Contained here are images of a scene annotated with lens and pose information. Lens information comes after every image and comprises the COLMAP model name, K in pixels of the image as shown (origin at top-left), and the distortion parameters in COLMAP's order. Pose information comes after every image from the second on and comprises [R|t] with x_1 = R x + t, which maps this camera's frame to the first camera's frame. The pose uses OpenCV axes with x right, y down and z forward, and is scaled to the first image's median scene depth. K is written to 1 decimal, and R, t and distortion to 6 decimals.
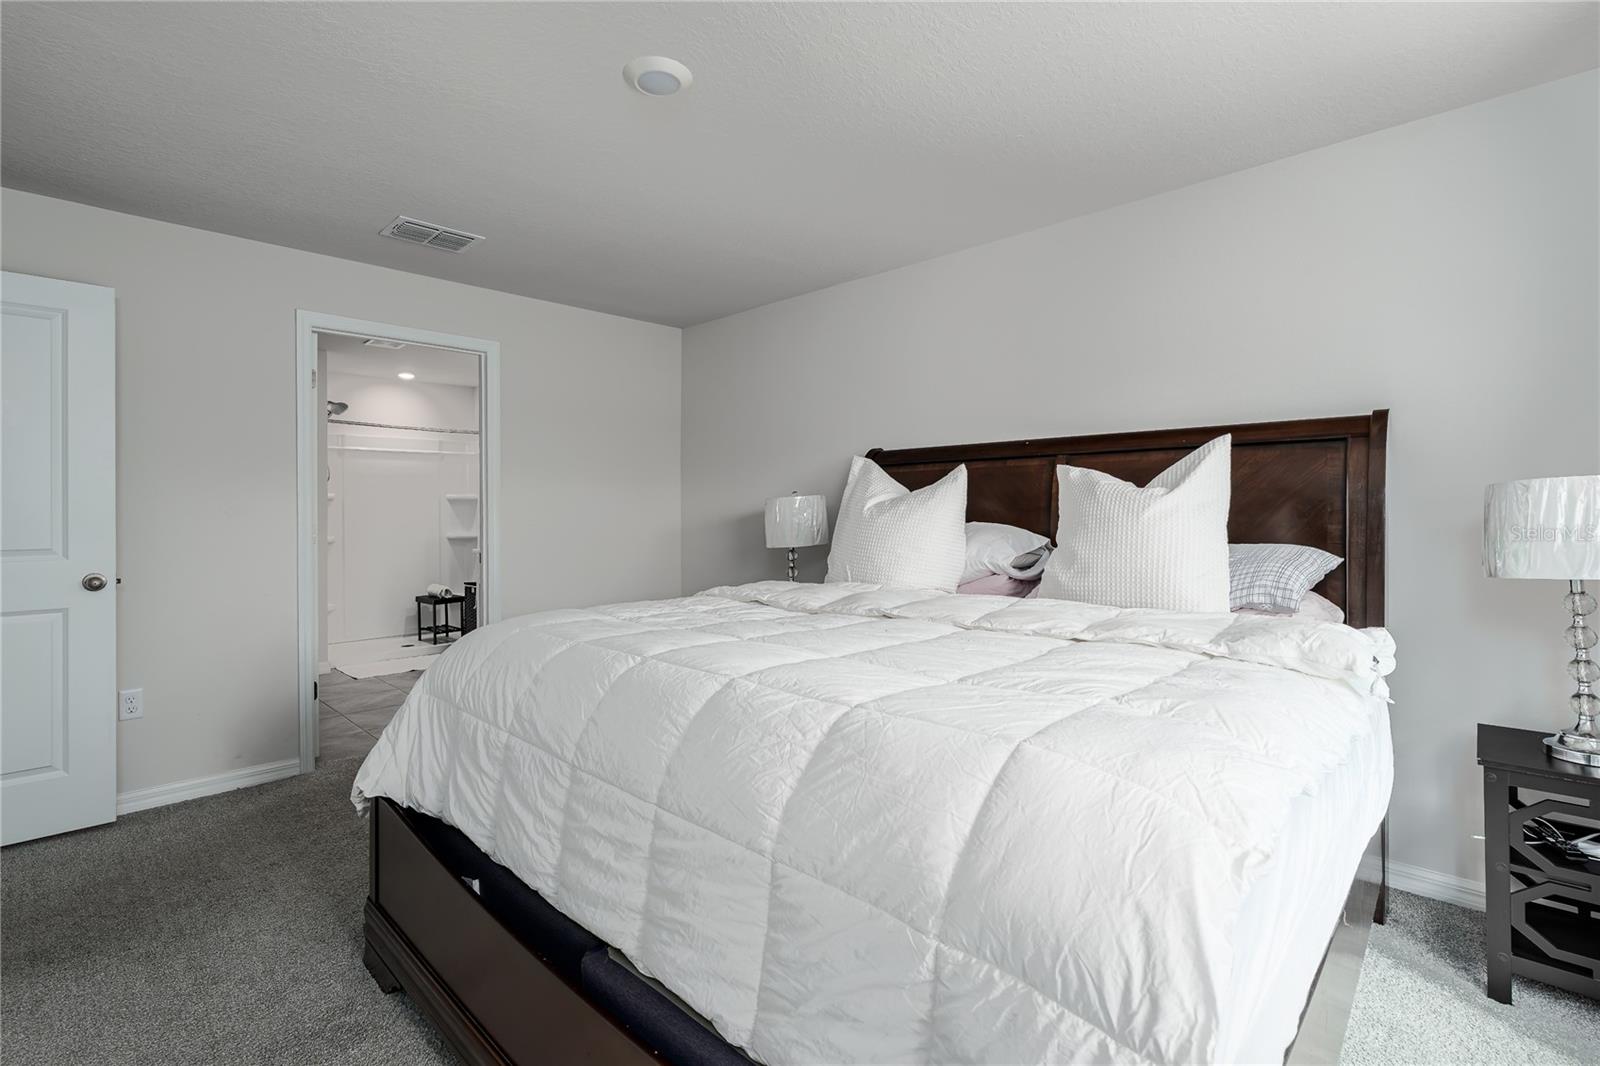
lens RADIAL K [[723.9, 0, 793.2], [0, 723.9, 525.0], [0, 0, 1]] dist [-0.001013, -0.000197]
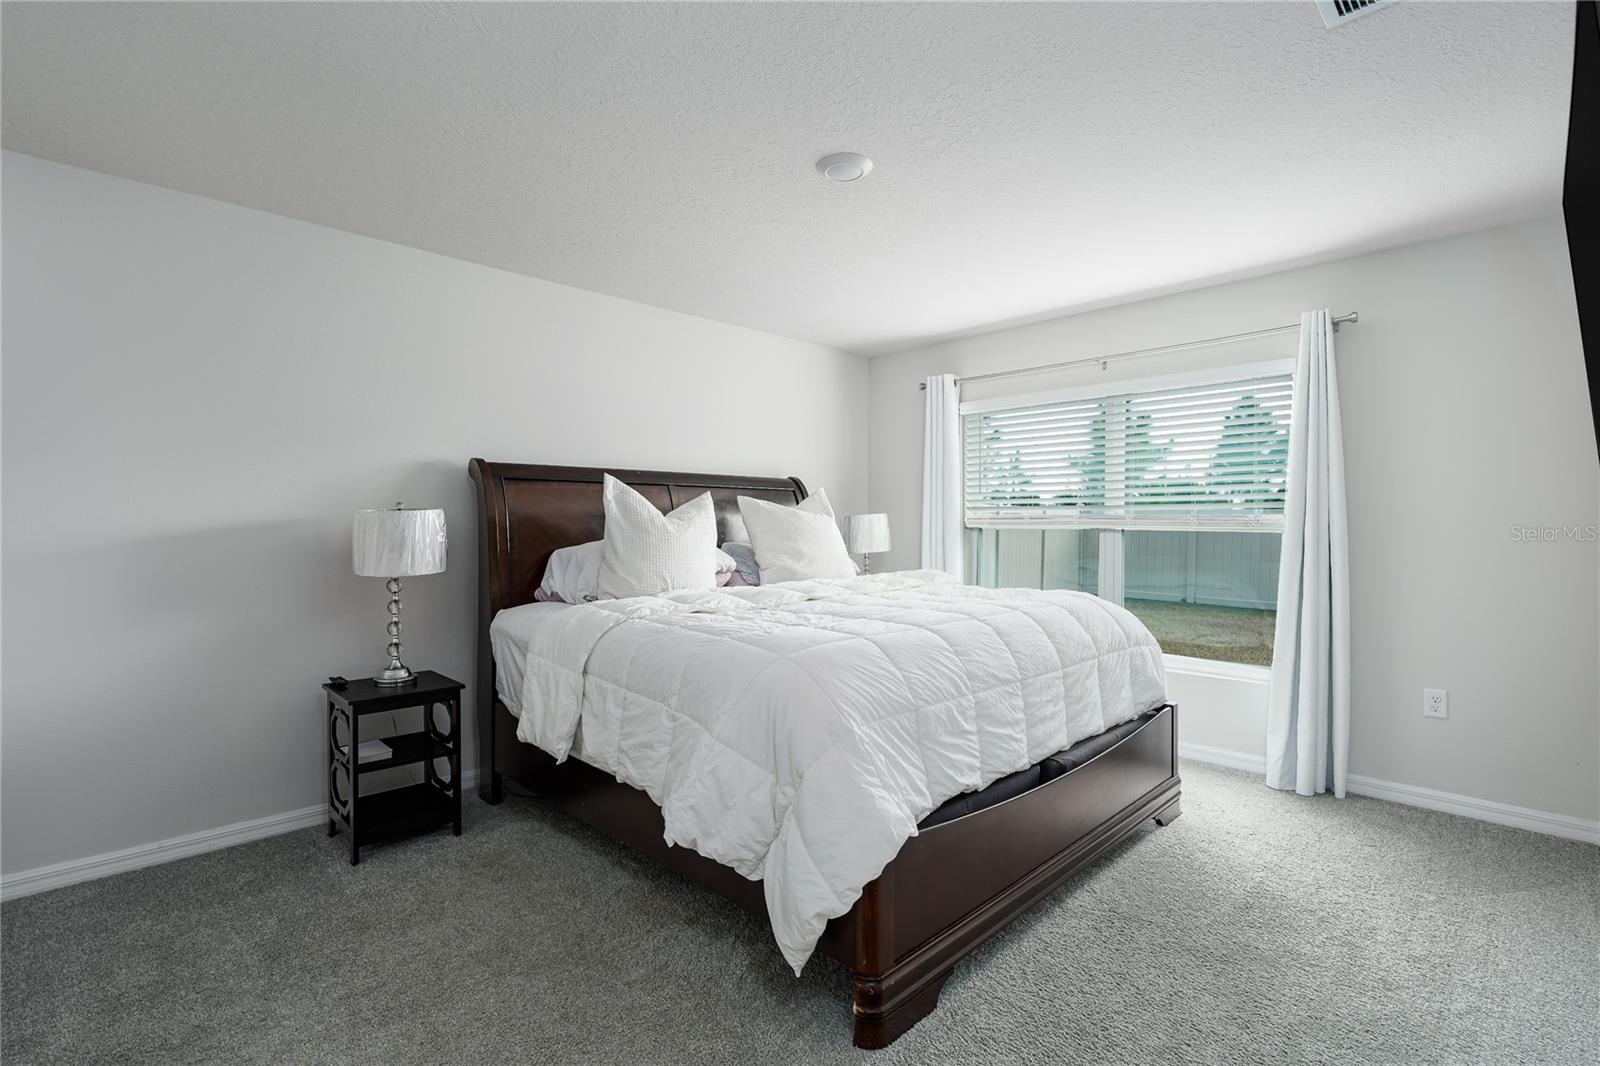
lens RADIAL K [[723.9, 0, 793.2], [0, 723.9, 525.0], [0, 0, 1]] dist [-0.001013, -0.000197]
pose [[0.033148, 0.001566, 0.999449, -1.326244], [0.019010, 0.999817, -0.002197, -0.021361], [-0.999270, 0.019072, 0.033112, 0.976522]]
